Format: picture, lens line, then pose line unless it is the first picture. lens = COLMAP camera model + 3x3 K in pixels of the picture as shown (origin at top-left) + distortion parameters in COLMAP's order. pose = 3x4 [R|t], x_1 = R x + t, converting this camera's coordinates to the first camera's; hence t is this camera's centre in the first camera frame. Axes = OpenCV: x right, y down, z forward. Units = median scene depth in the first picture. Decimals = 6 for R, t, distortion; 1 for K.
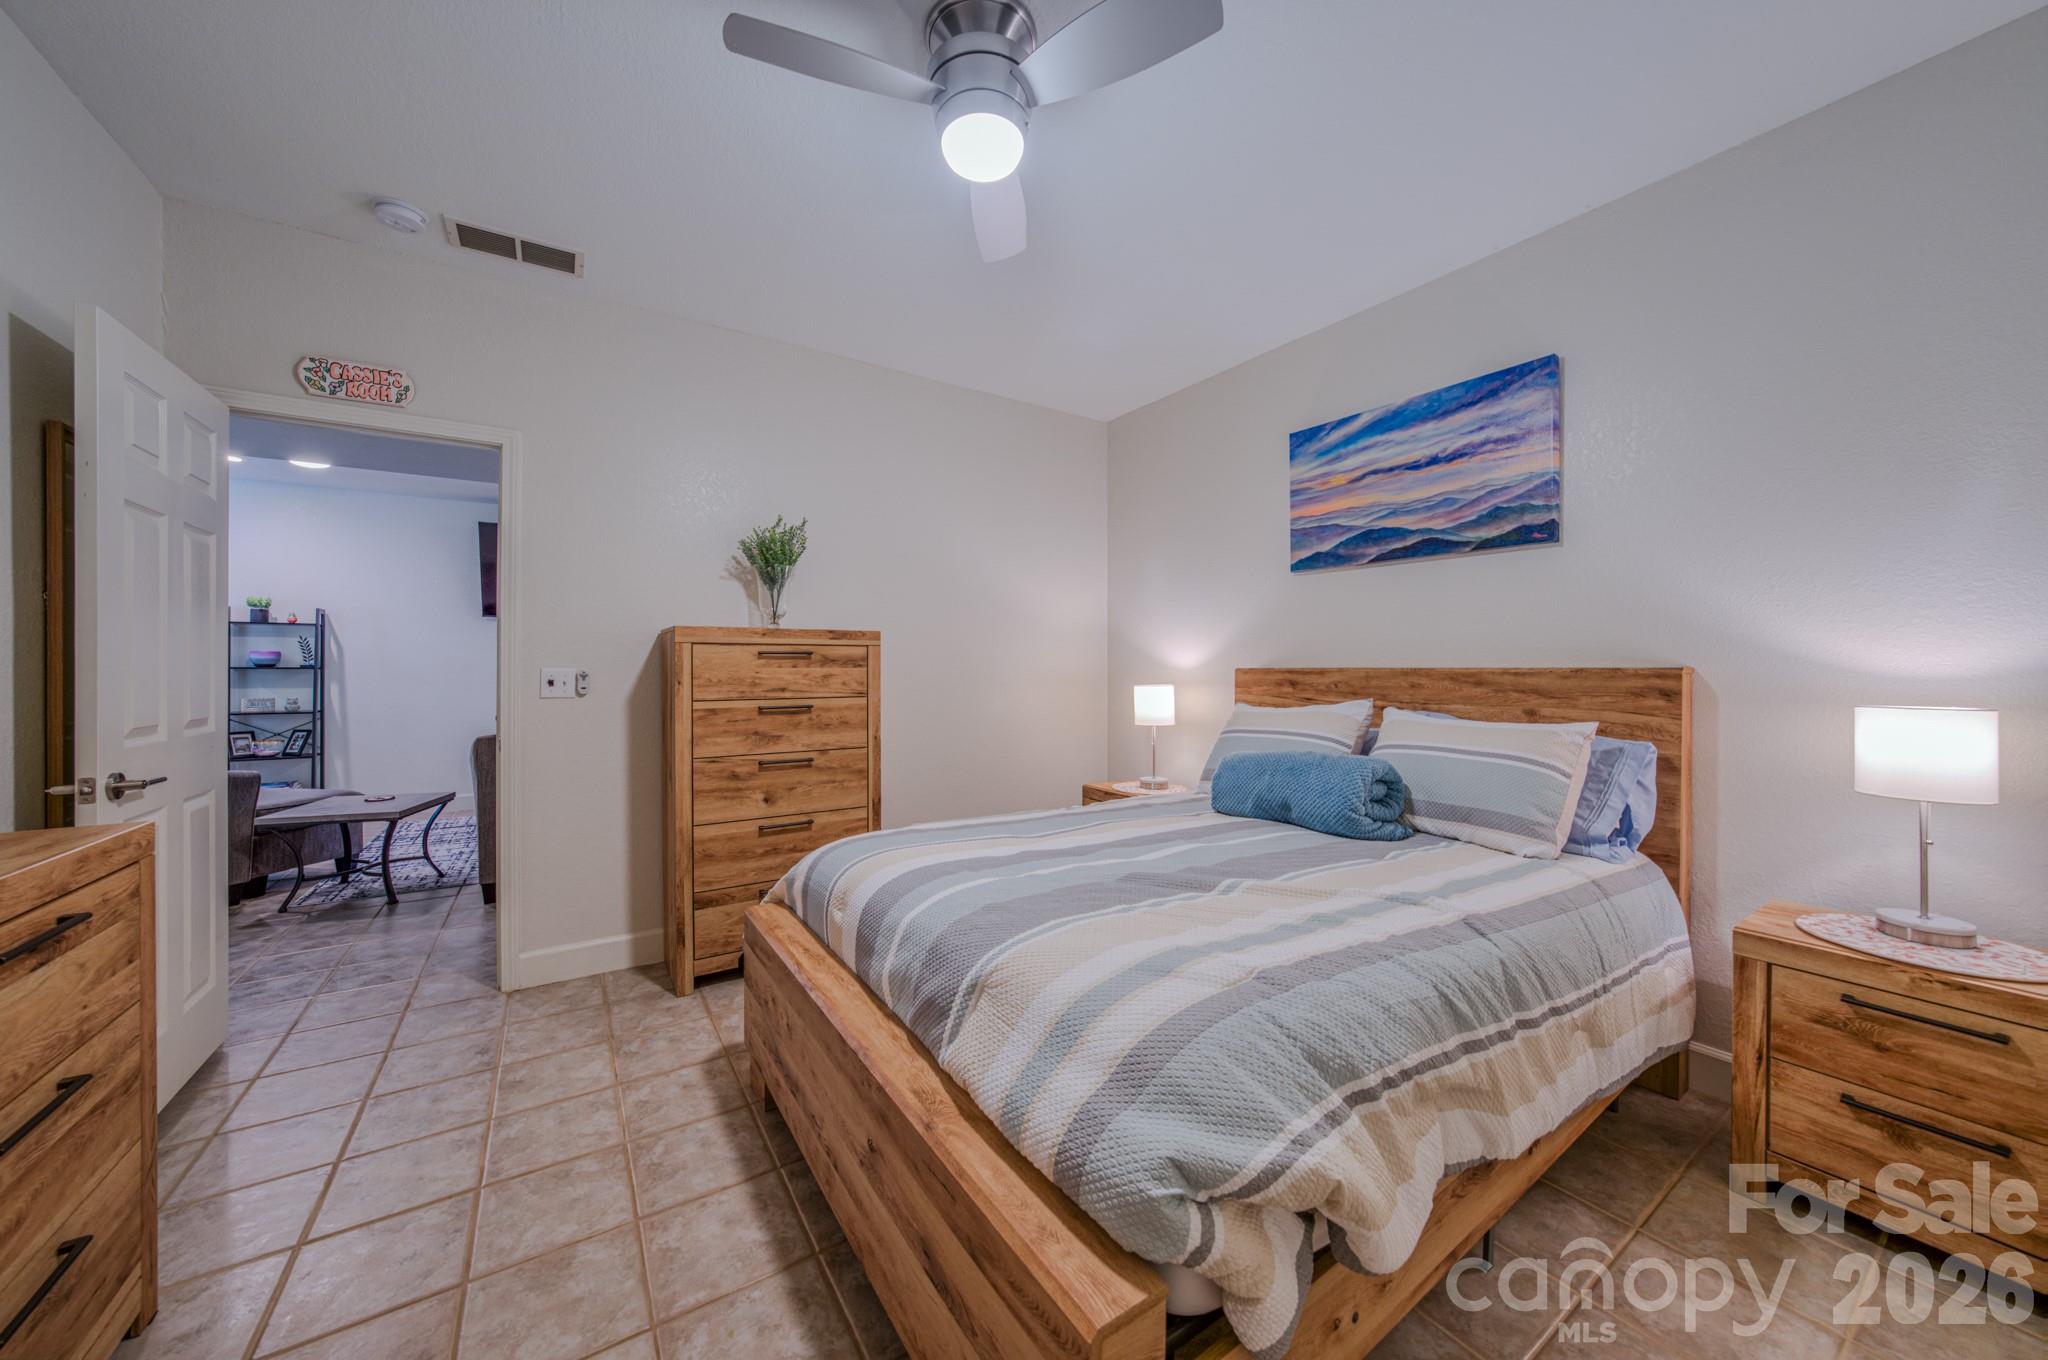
lens RADIAL K [[712.9, 0, 1019.4], [0, 712.9, 671.8], [0, 0, 1]] dist [-0.014121, 0.000016]
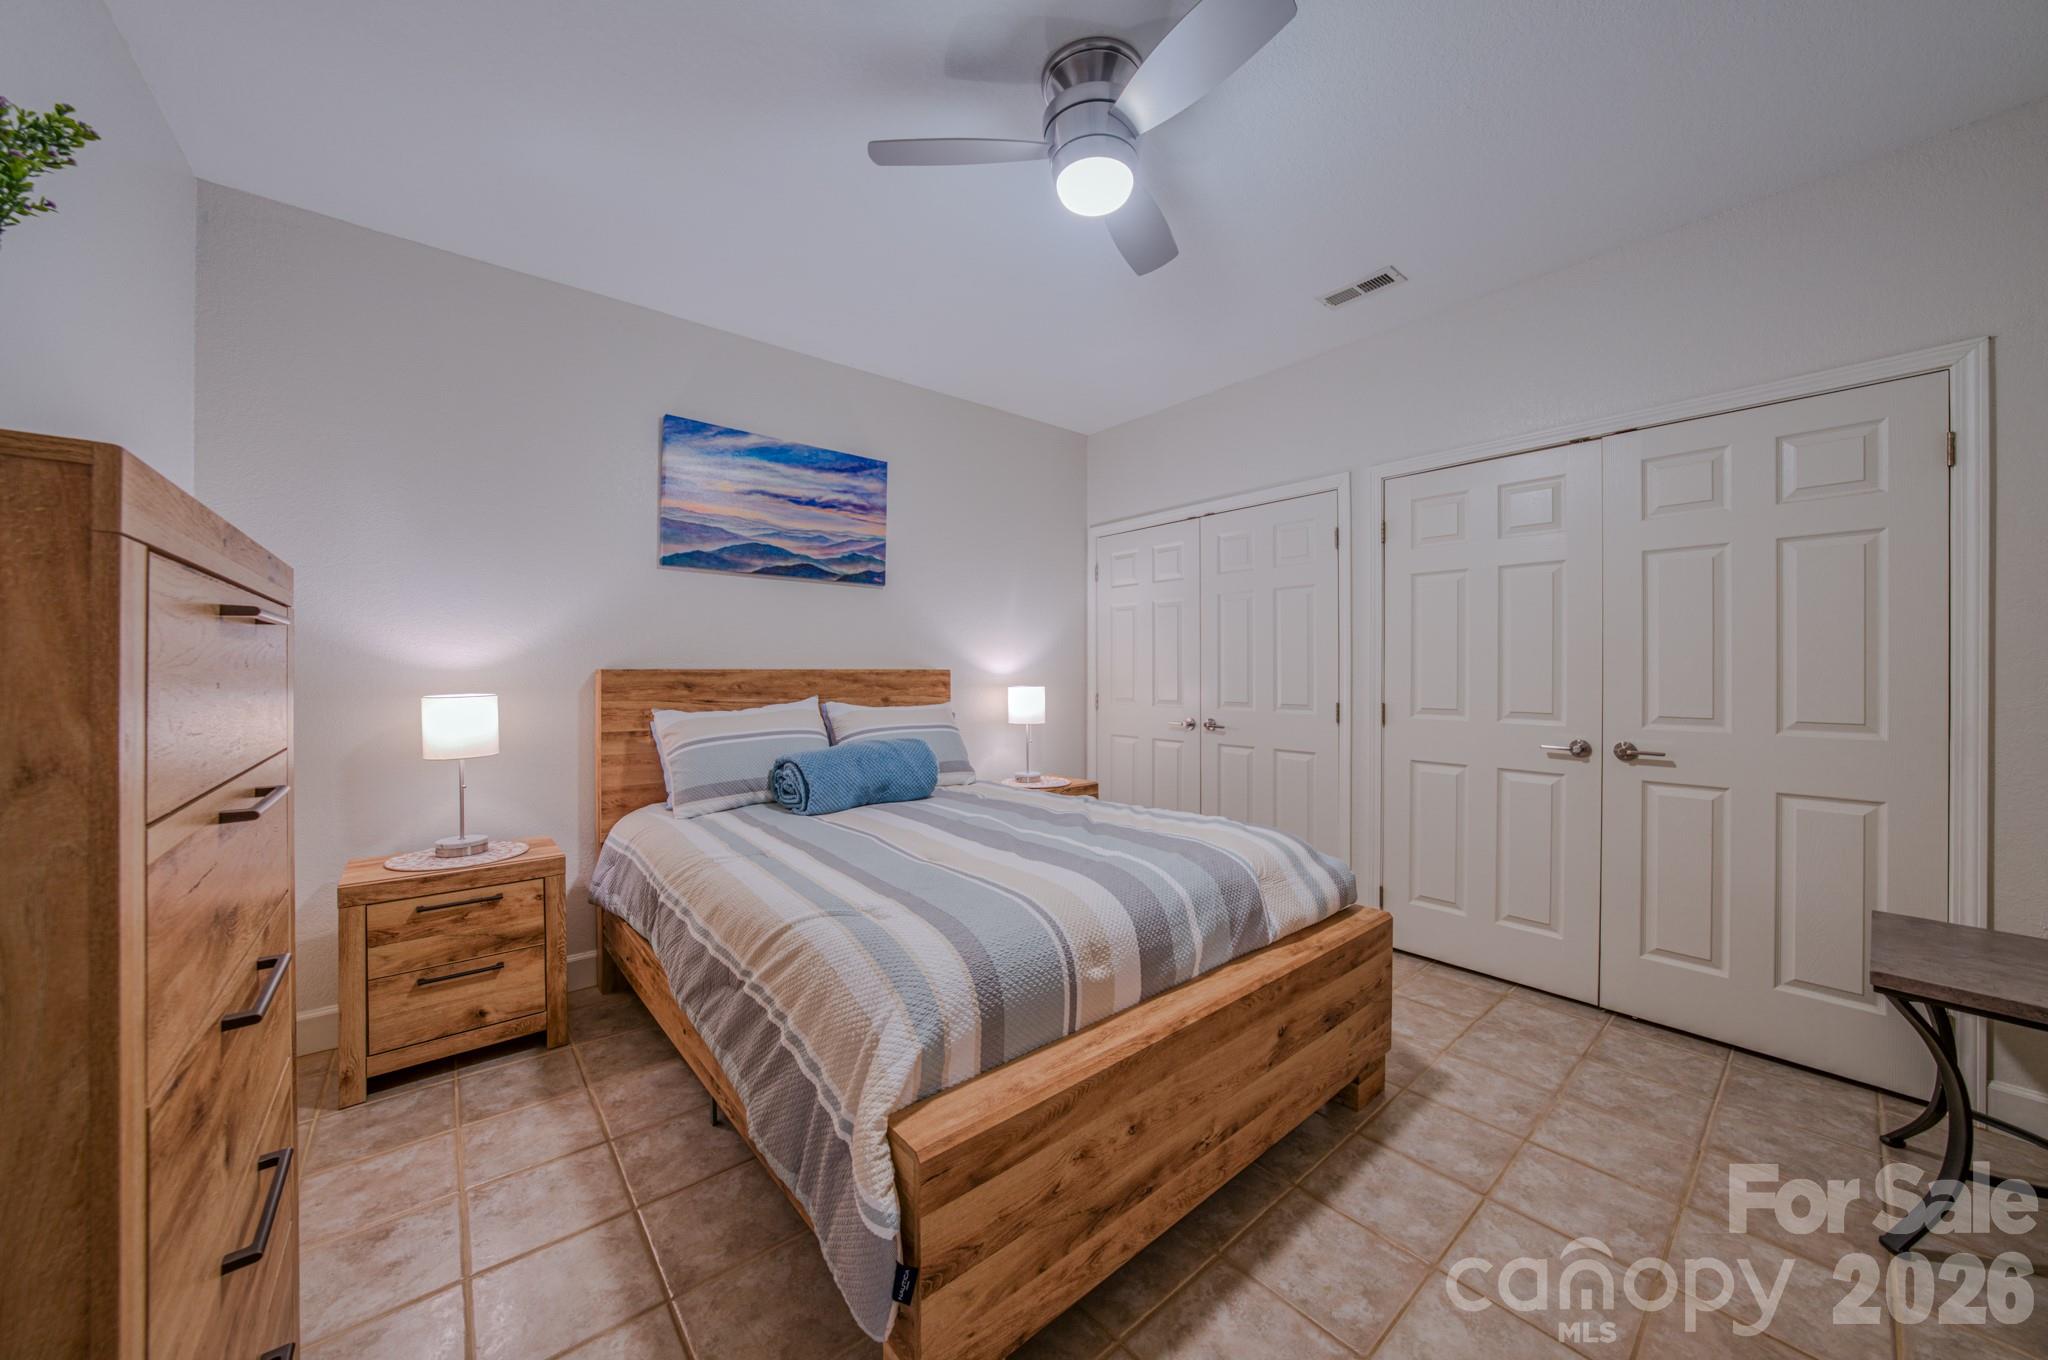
lens RADIAL K [[712.9, 0, 1020.0], [0, 712.9, 673.3], [0, 0, 1]] dist [-0.014121, 0.000016]
pose [[-0.100872, -0.006810, 0.994876, -0.694713], [0.003174, 0.999969, 0.007167, -0.006418], [-0.994894, 0.003880, -0.100847, 0.764443]]
